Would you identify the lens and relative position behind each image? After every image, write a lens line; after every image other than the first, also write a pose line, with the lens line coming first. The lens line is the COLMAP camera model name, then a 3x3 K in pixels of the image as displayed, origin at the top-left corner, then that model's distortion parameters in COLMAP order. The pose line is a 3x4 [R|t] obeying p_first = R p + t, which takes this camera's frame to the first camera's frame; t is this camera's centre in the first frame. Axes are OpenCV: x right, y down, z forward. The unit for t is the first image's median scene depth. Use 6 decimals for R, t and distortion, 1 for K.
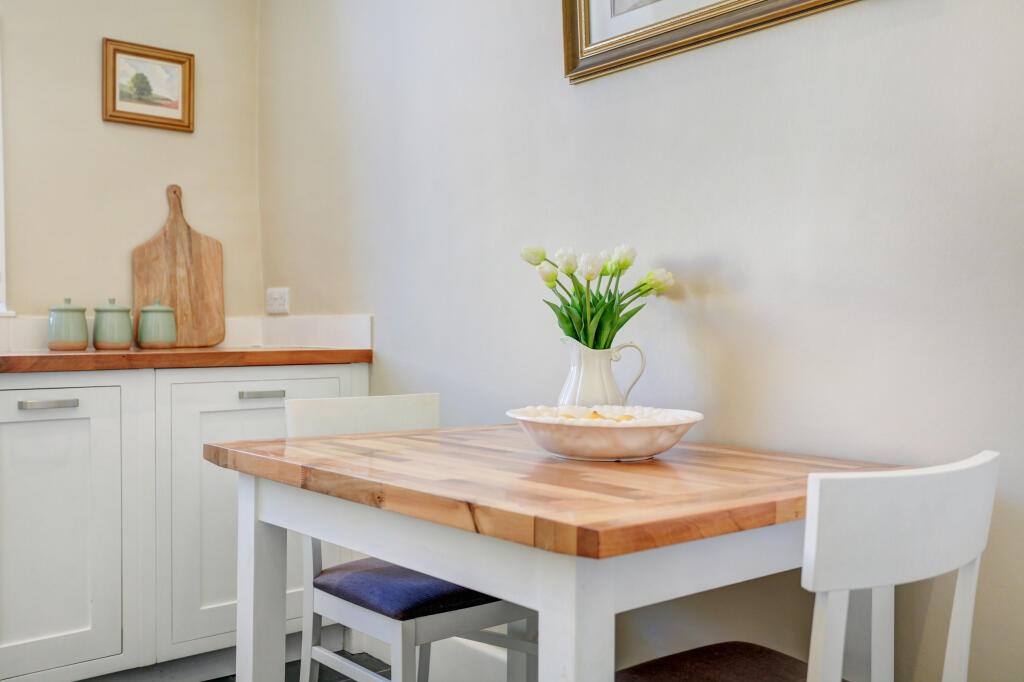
lens RADIAL K [[1045.8, 0, 510.9], [0, 1045.8, 342.0], [0, 0, 1]] dist [0.016952, 0.000000]
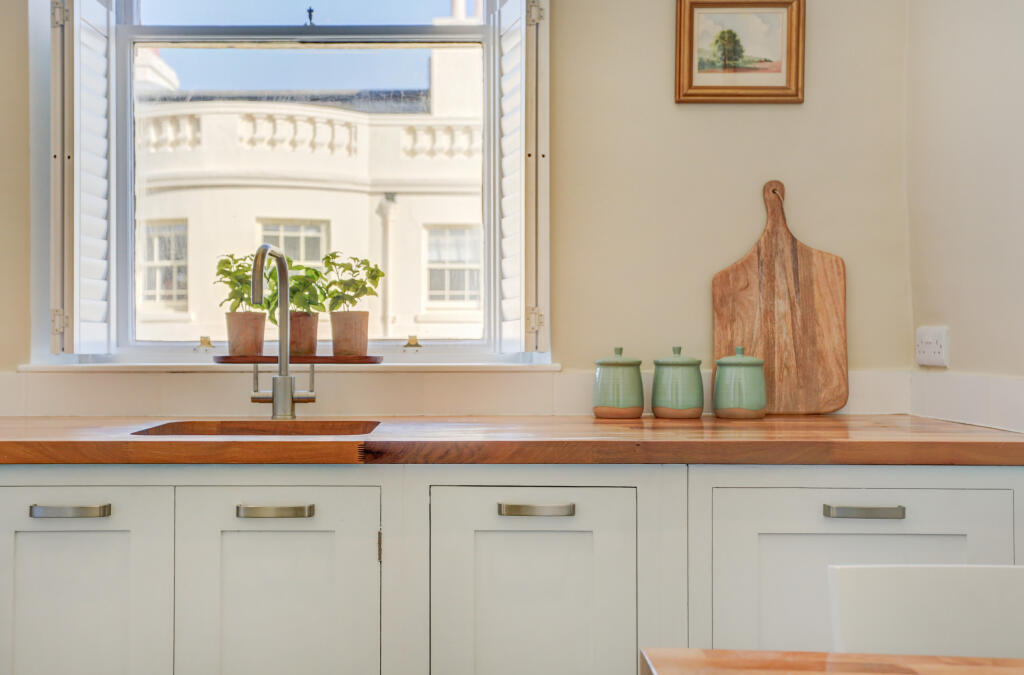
lens RADIAL K [[1113.6, 0, 527.1], [0, 1113.6, 299.5], [0, 0, 1]] dist [0.095315, 0.000000]
pose [[0.761102, -0.013471, -0.648492, 0.037971], [-0.007141, 0.999550, -0.029145, -0.048075], [0.648592, 0.026813, 0.760664, 0.328420]]
